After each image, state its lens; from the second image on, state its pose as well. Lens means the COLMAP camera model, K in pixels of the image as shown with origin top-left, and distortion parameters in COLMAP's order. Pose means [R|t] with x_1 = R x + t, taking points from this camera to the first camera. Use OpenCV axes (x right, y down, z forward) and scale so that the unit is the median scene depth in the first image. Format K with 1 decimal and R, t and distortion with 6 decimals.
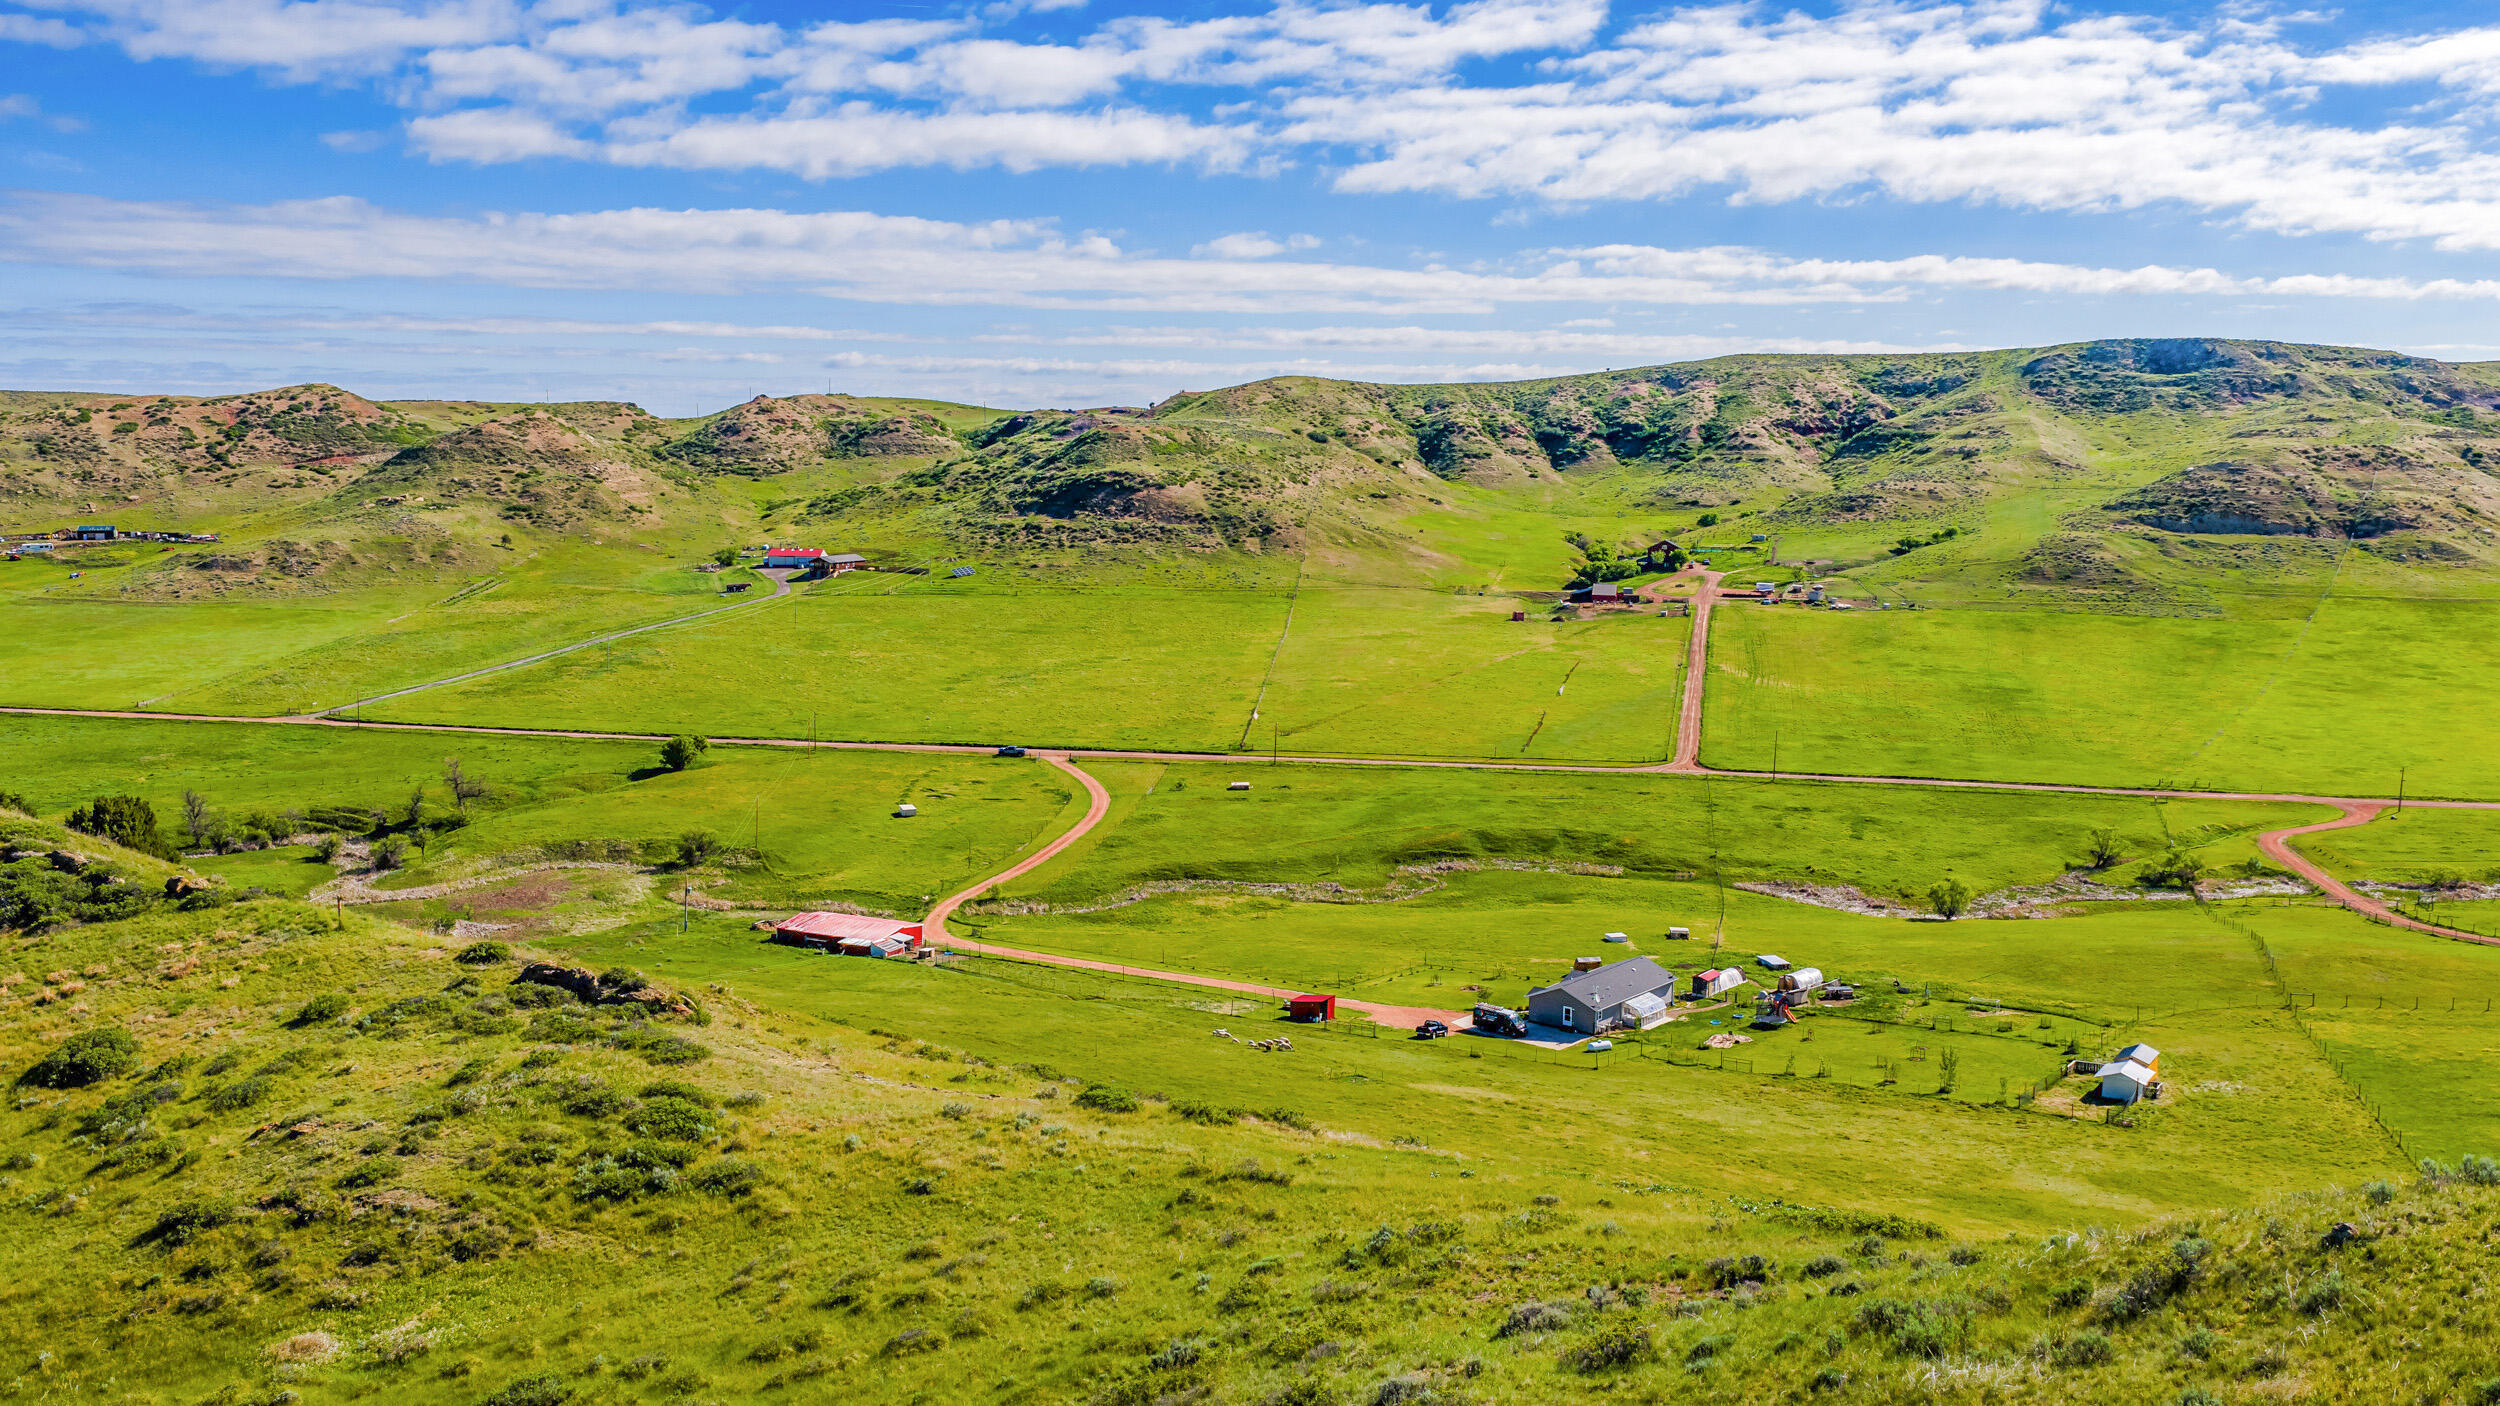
lens RADIAL K [[2056.0, 0, 1251.1], [0, 2056.0, 697.1], [0, 0, 1]] dist [0.031960, -0.060745]
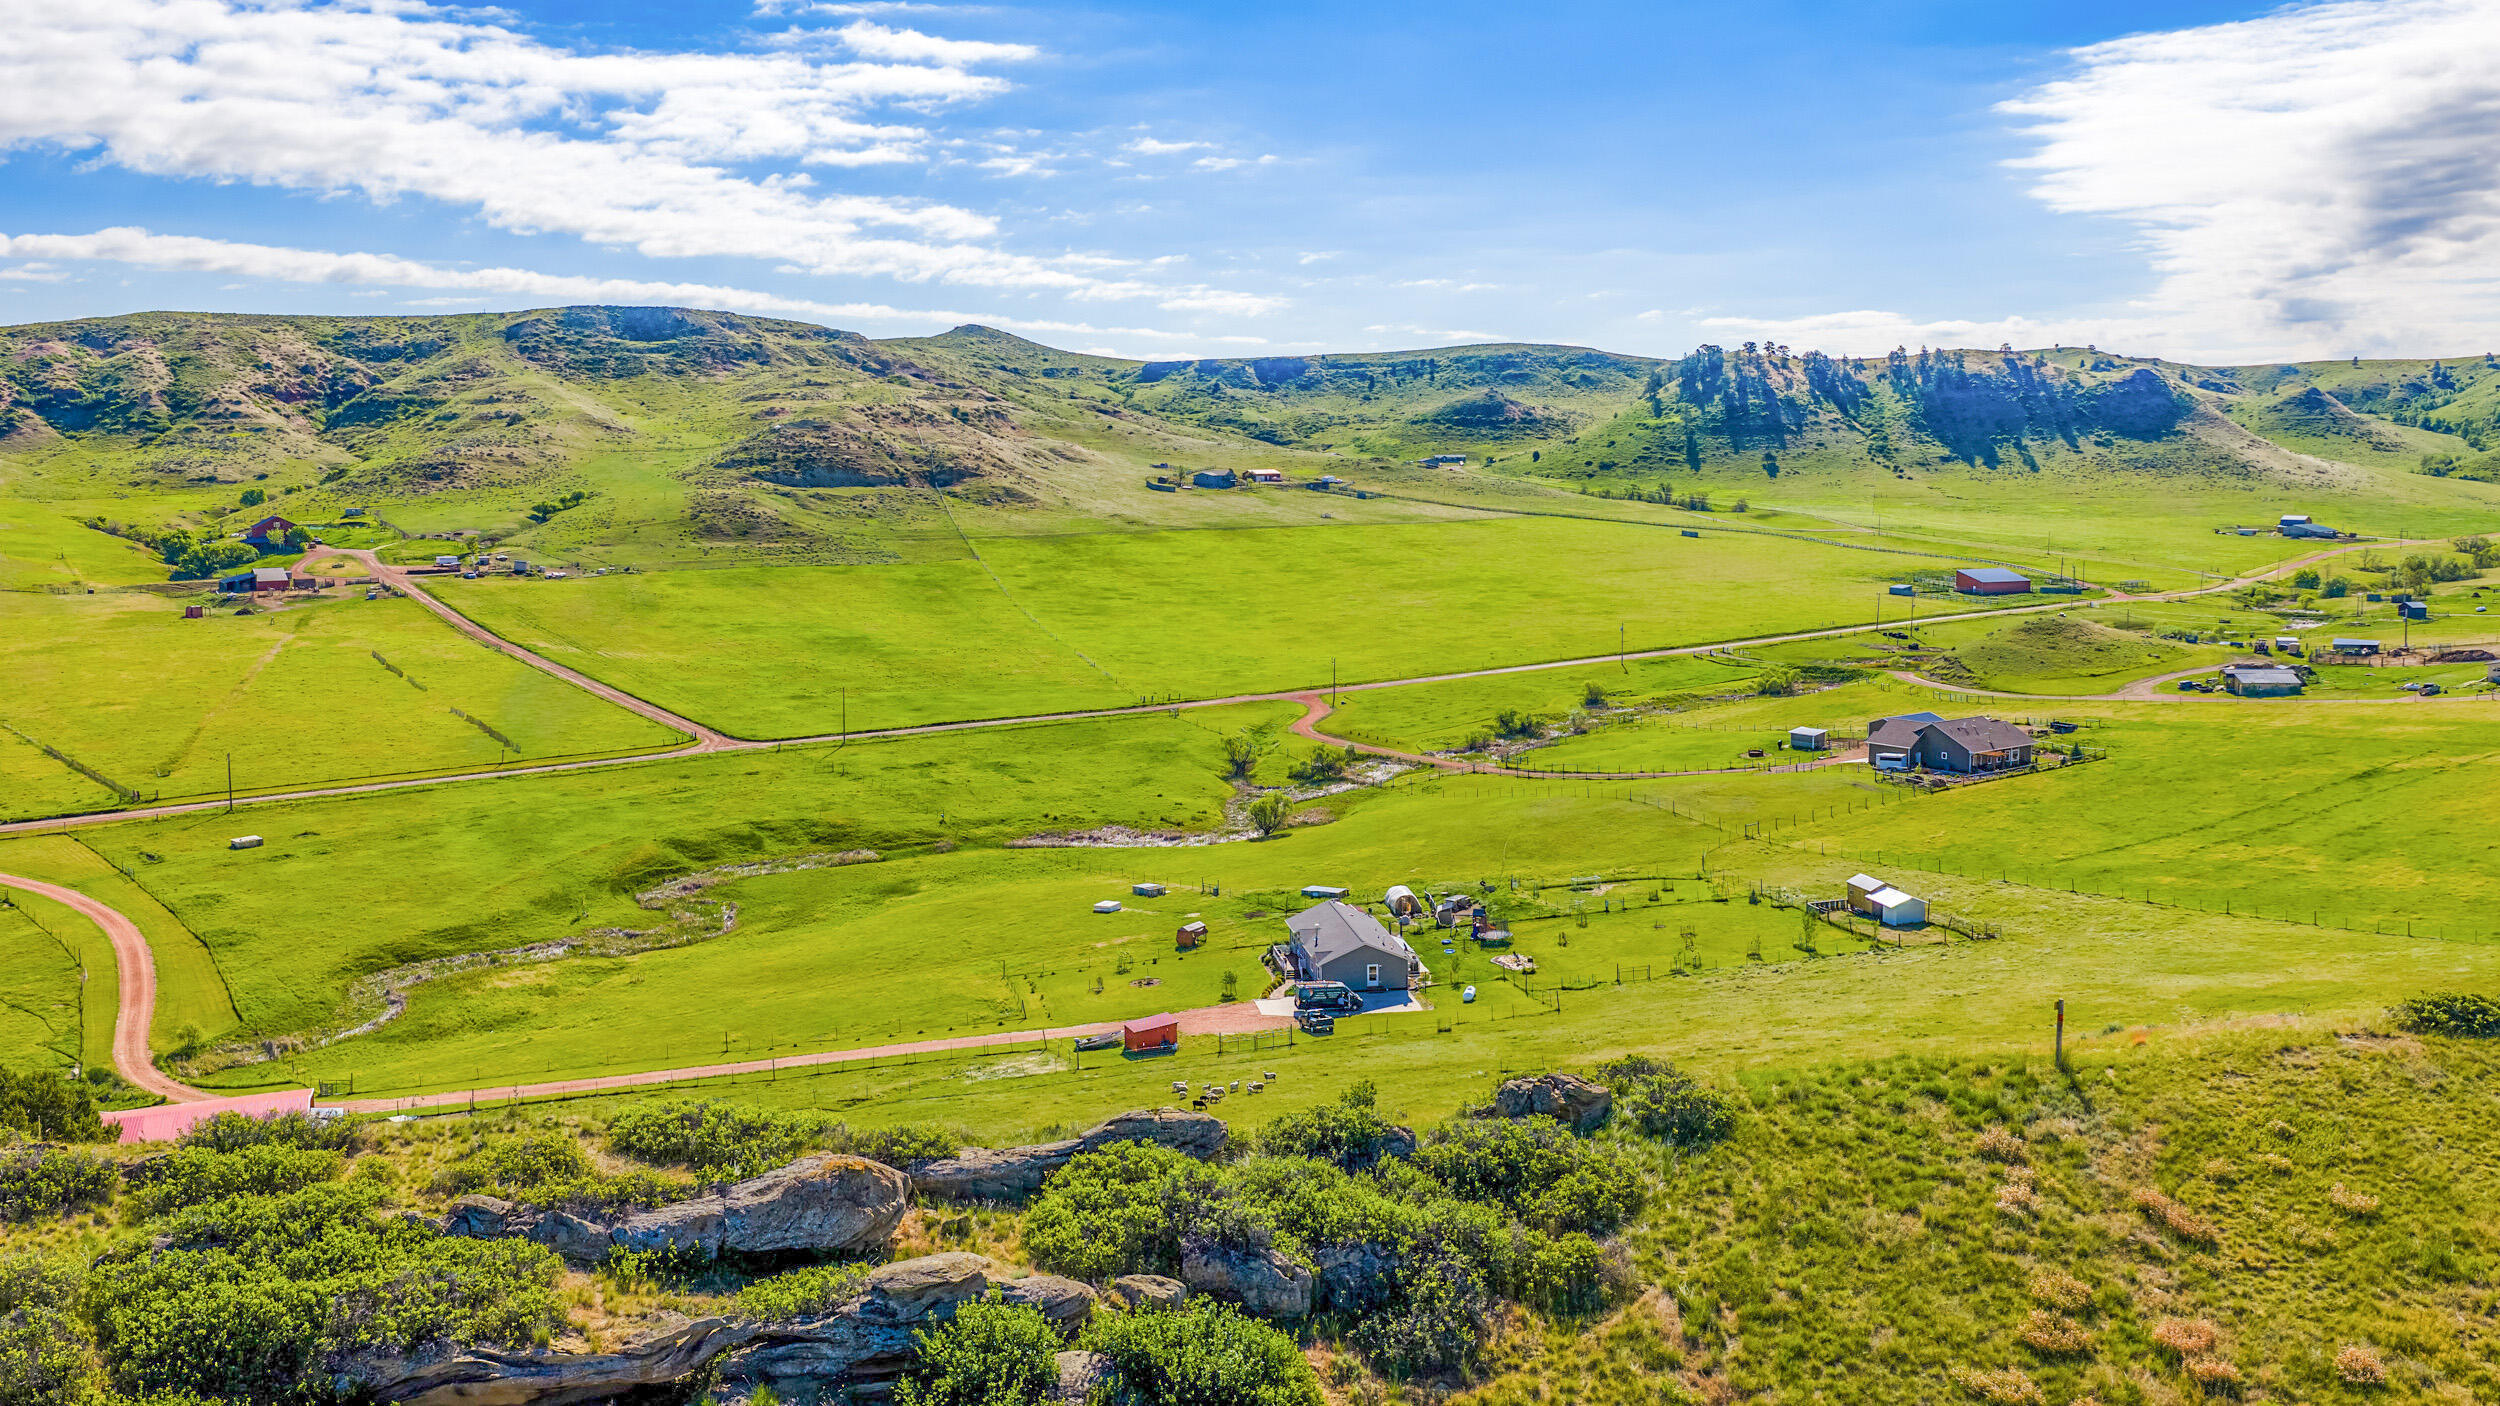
lens RADIAL K [[2058.1, 0, 1250.0], [0, 2058.1, 703.0], [0, 0, 1]] dist [0.030378, -0.059725]
pose [[0.671645, -0.109545, 0.732730, -0.119447], [0.105076, 0.993096, 0.052154, -0.002225], [-0.733384, 0.041963, 0.678518, 0.106212]]
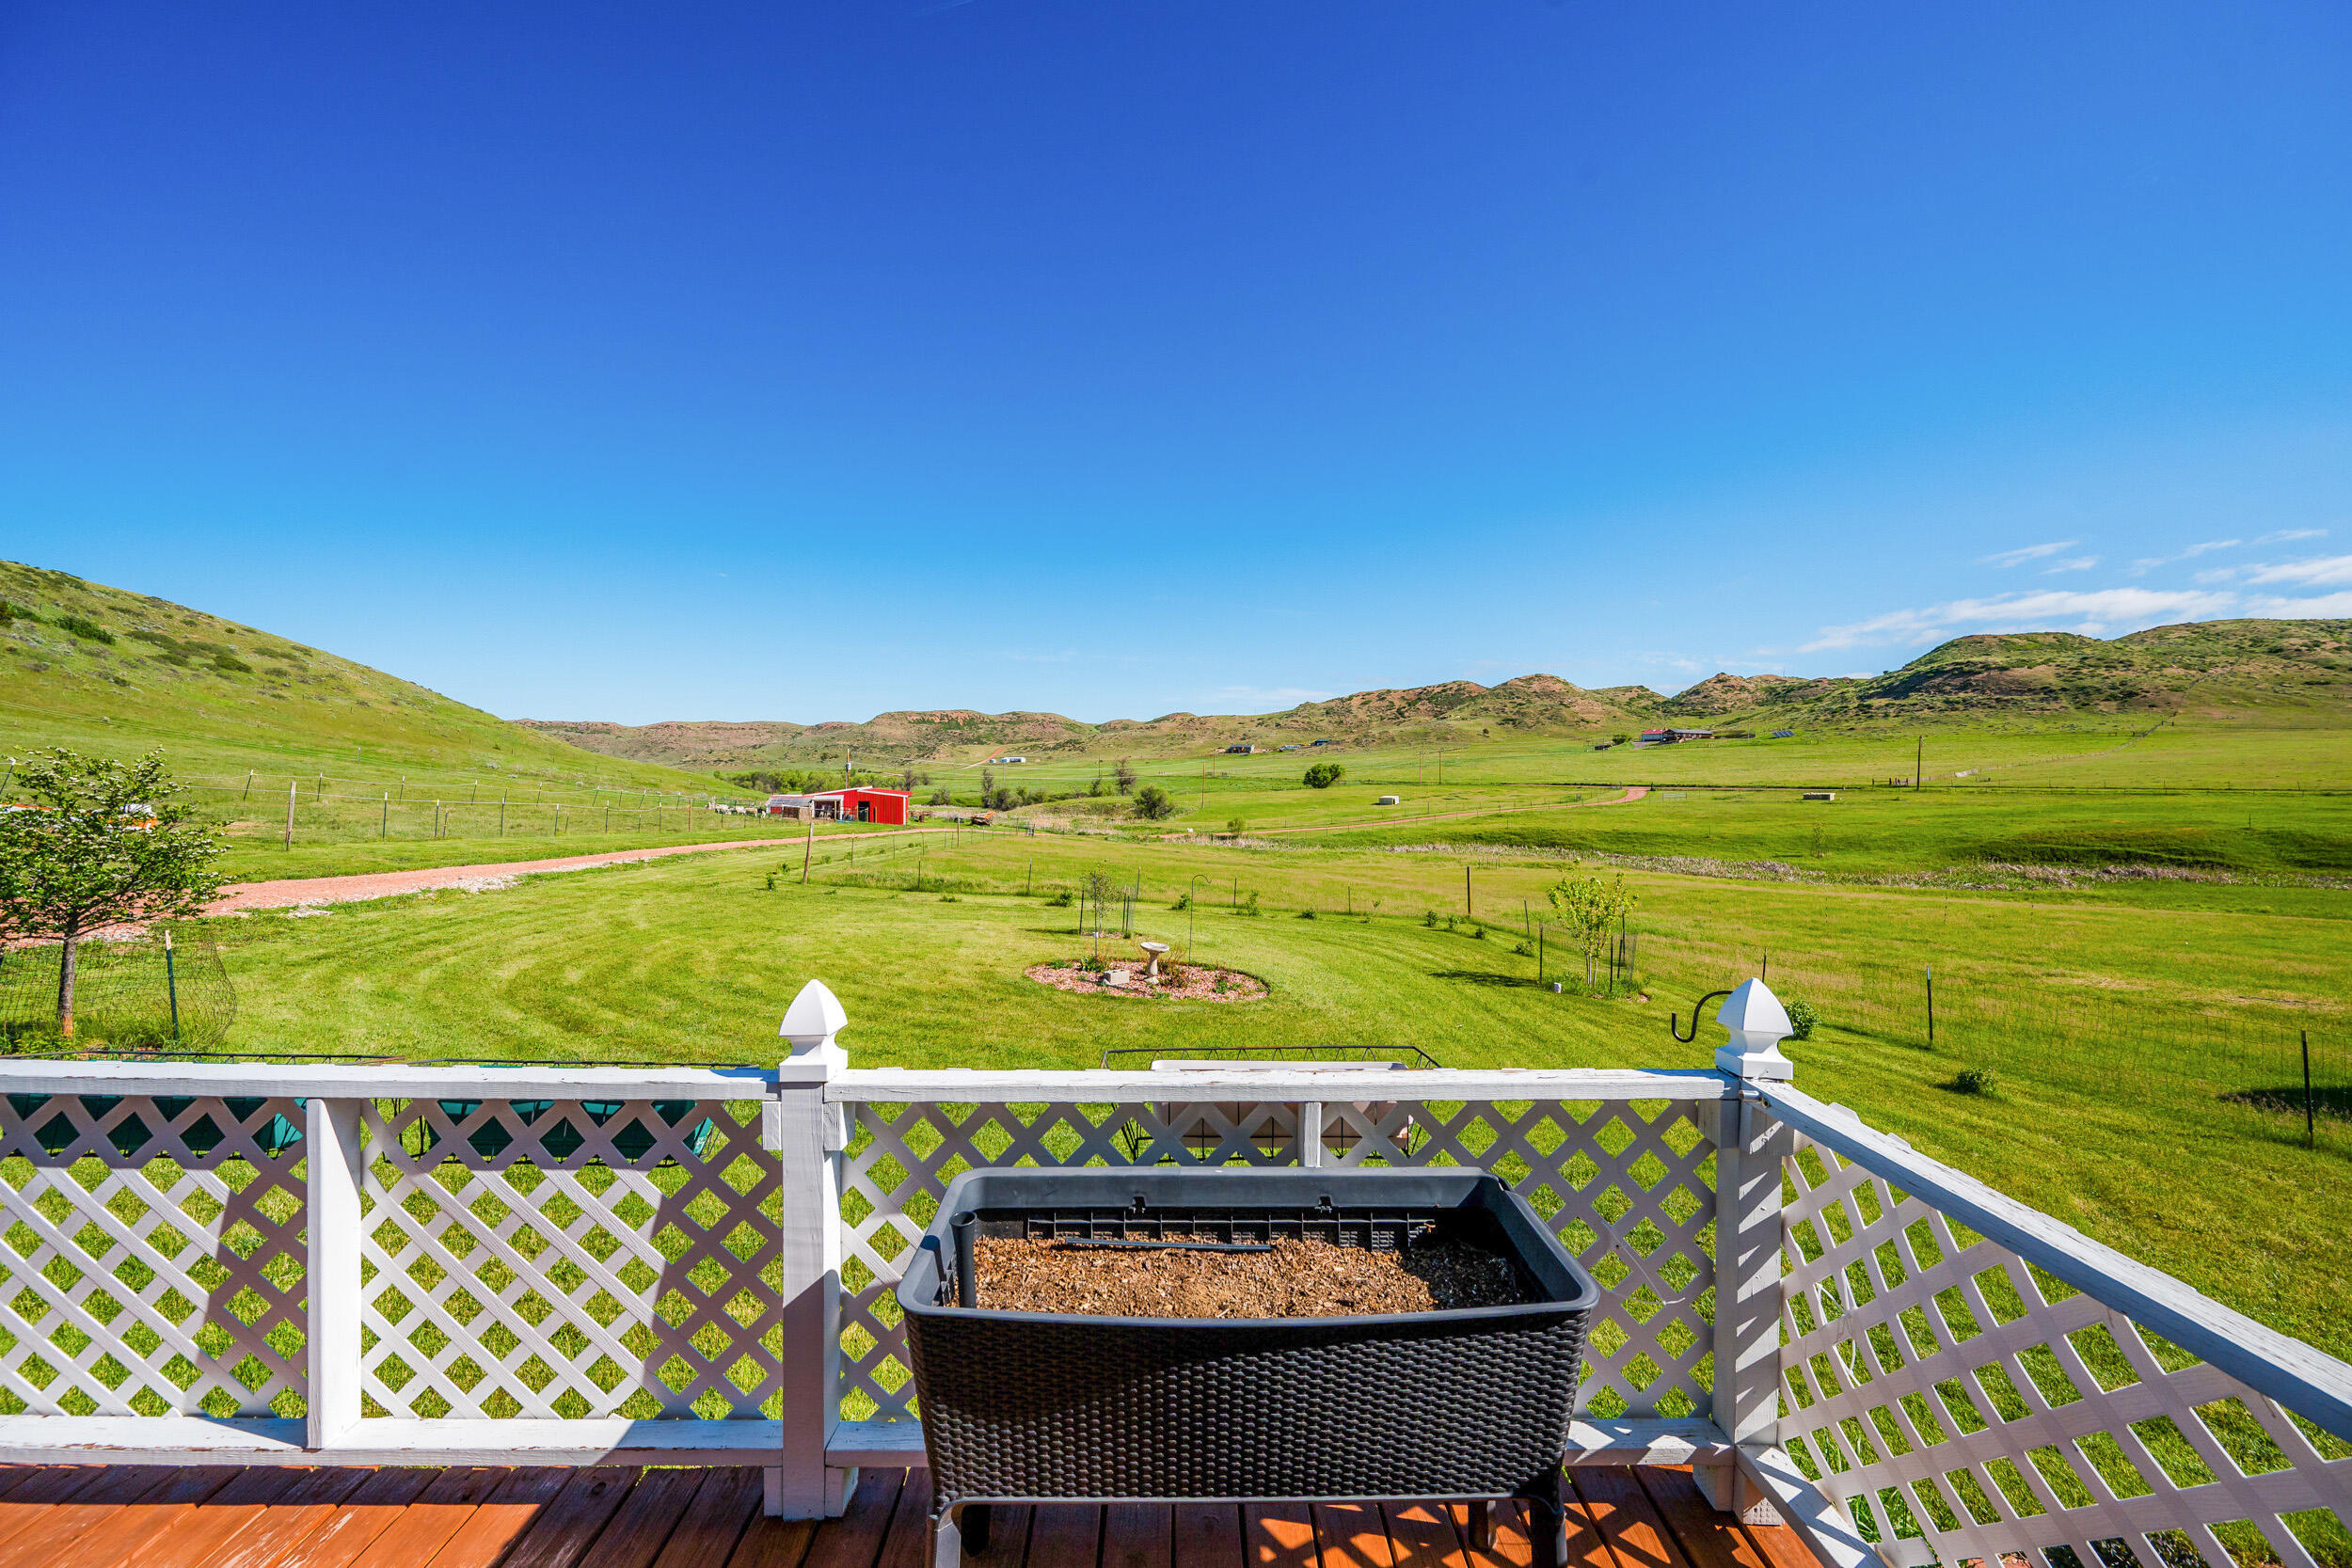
lens RADIAL K [[915.3, 0, 1182.0], [0, 915.3, 780.8], [0, 0, 1]] dist [-0.001116, -0.000611]
pose [[0.643588, 0.001817, -0.765370, 0.040918], [-0.094997, 0.992454, -0.077526, 0.034800], [0.759454, 0.122602, 0.638904, 0.251892]]
